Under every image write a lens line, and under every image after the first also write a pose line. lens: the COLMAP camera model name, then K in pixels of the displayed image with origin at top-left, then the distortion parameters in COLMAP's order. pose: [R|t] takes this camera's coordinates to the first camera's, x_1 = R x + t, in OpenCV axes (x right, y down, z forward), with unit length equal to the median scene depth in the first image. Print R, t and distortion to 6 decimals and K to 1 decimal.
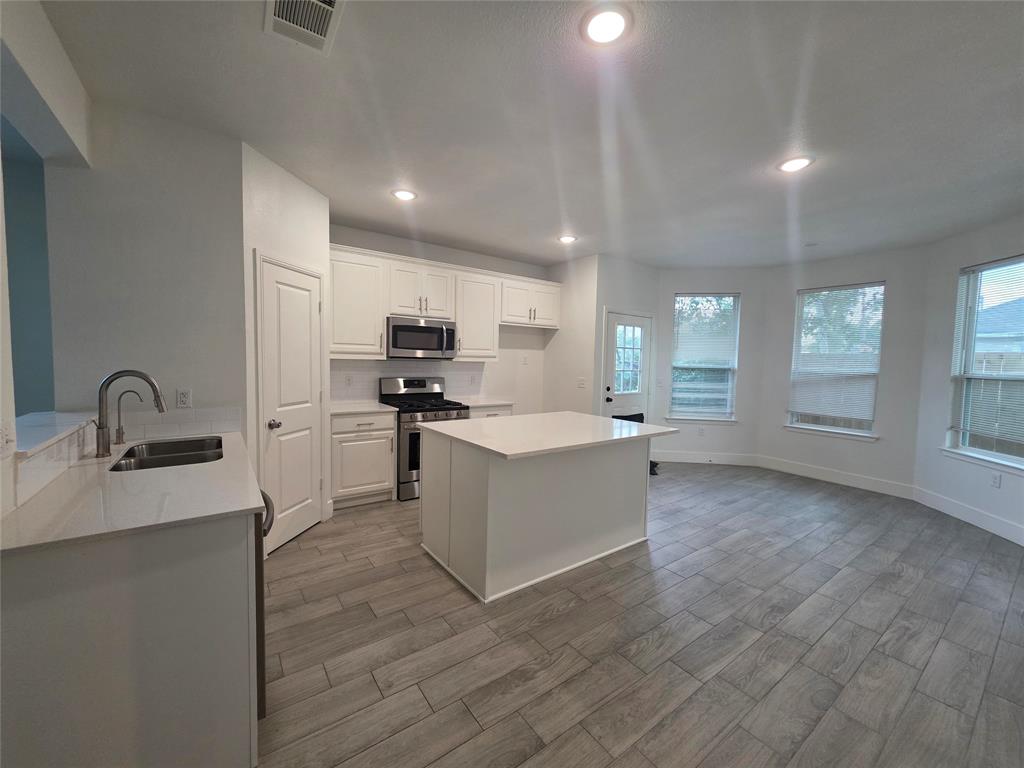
lens RADIAL K [[408.5, 0, 511.3], [0, 408.5, 381.7], [0, 0, 1]] dist [0.002512, 0.000570]
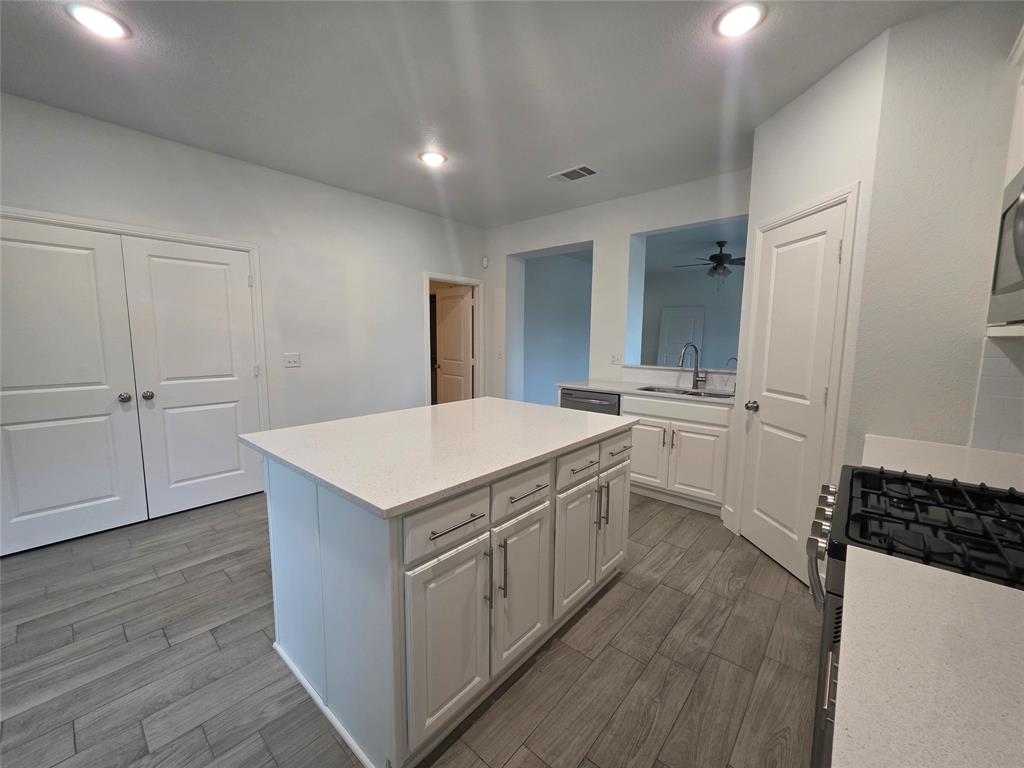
lens RADIAL K [[408.5, 0, 511.7], [0, 408.5, 382.1], [0, 0, 1]] dist [0.002512, 0.000570]
pose [[-0.974593, -0.004400, -0.223941, 0.119618], [-0.041119, 0.986330, 0.159571, -0.054765], [0.220177, 0.164726, -0.961451, 1.259062]]
